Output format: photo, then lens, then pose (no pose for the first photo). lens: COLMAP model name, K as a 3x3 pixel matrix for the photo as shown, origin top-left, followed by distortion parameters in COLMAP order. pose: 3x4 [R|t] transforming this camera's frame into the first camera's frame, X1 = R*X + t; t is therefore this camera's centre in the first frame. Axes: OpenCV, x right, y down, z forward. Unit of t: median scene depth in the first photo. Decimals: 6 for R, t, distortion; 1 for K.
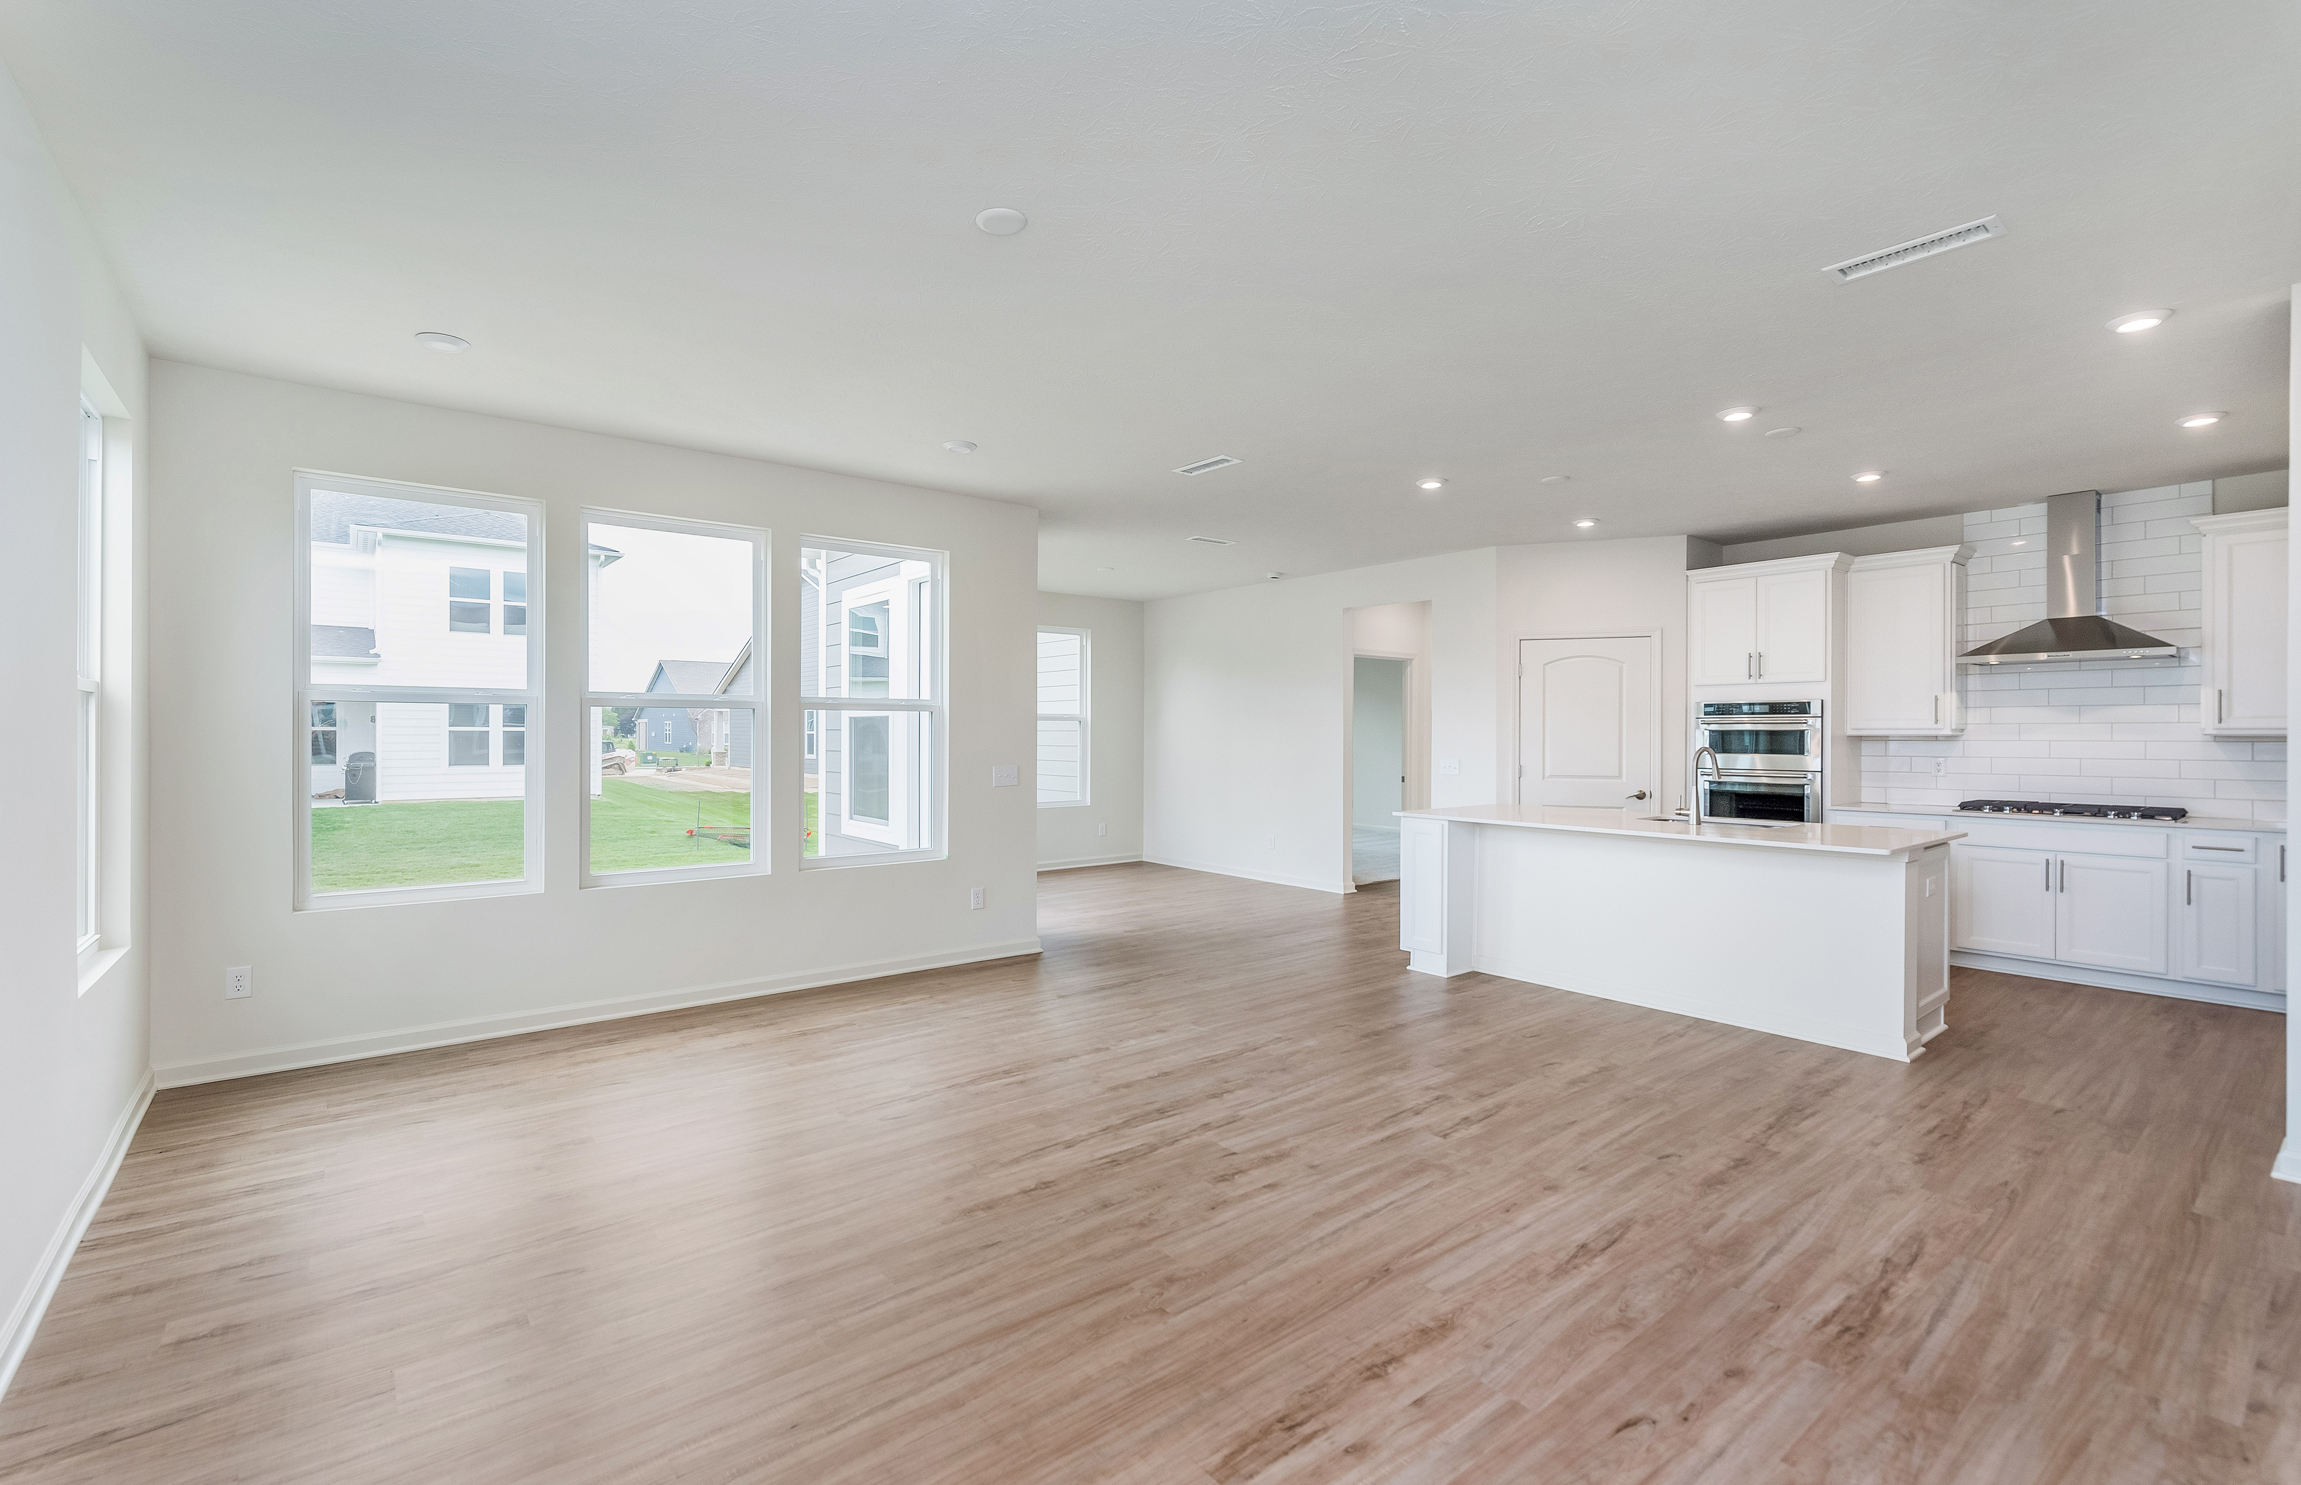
lens RADIAL K [[1001.9, 0, 1150.5], [0, 1001.9, 742.5], [0, 0, 1]] dist [0.000463, -0.000111]
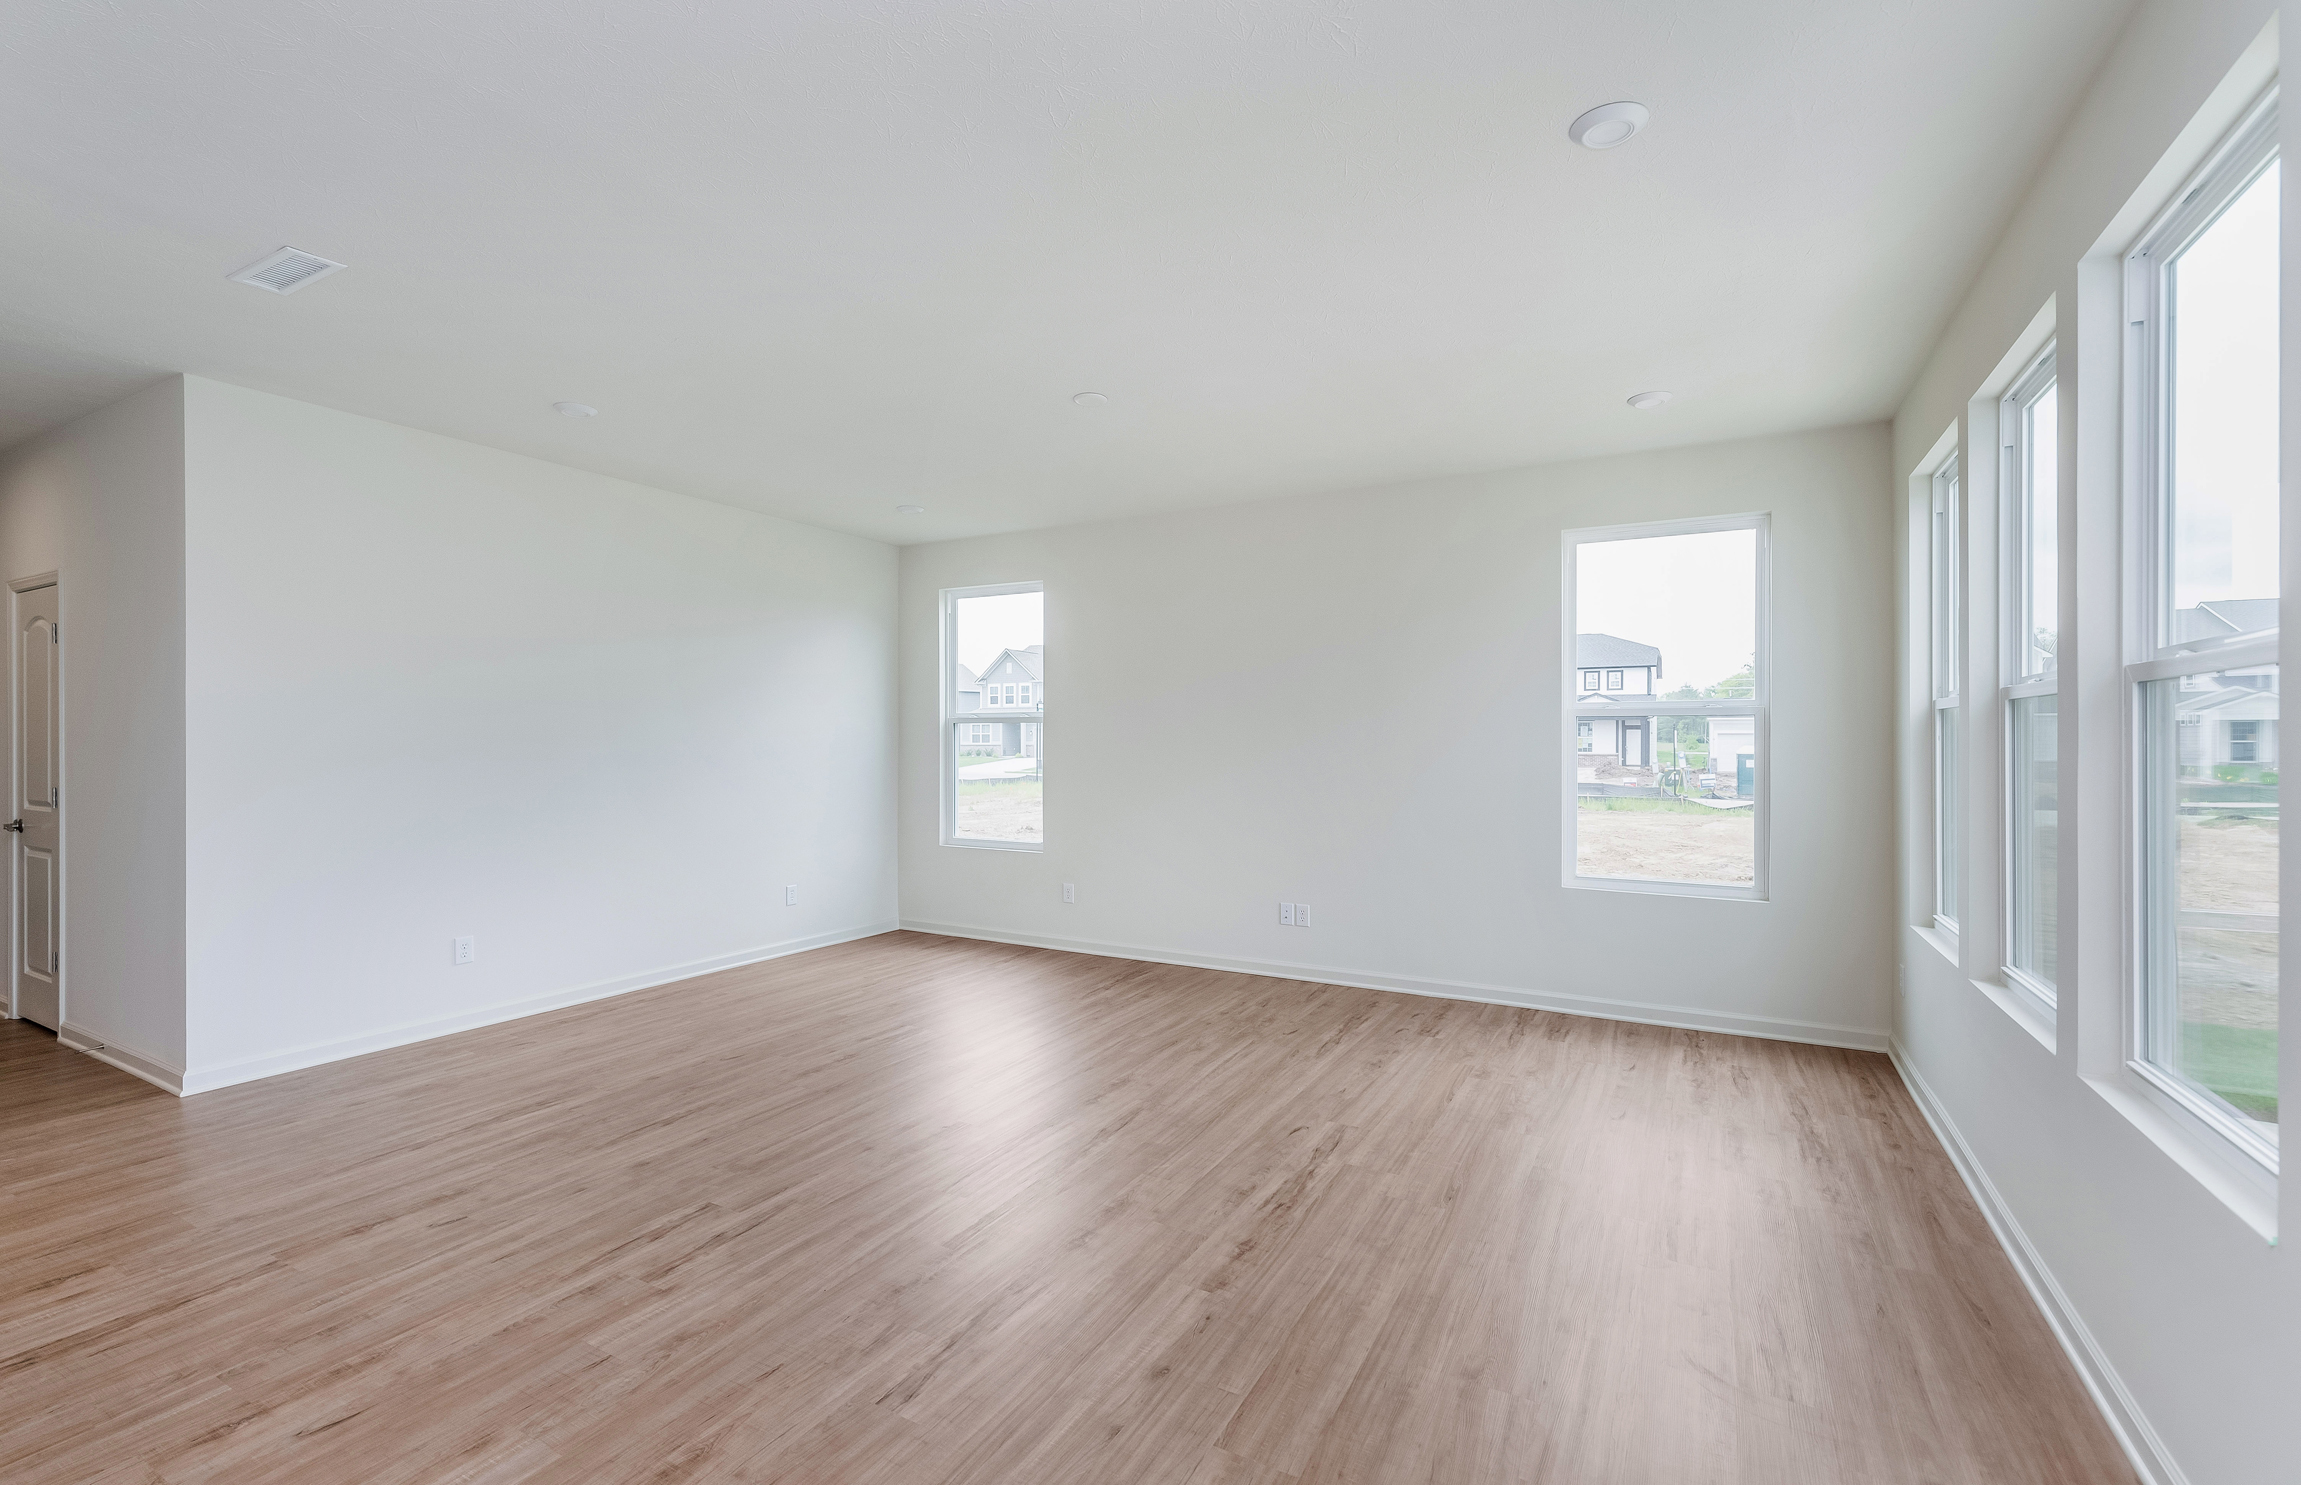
lens RADIAL K [[990.5, 0, 1150.5], [0, 990.5, 742.5], [0, 0, 1]] dist [-0.000666, 0.000262]
pose [[-0.927584, -0.004386, -0.373590, 0.258254], [-0.007983, 0.999935, 0.008081, -0.017473], [0.373530, 0.010478, -0.927559, 1.928107]]
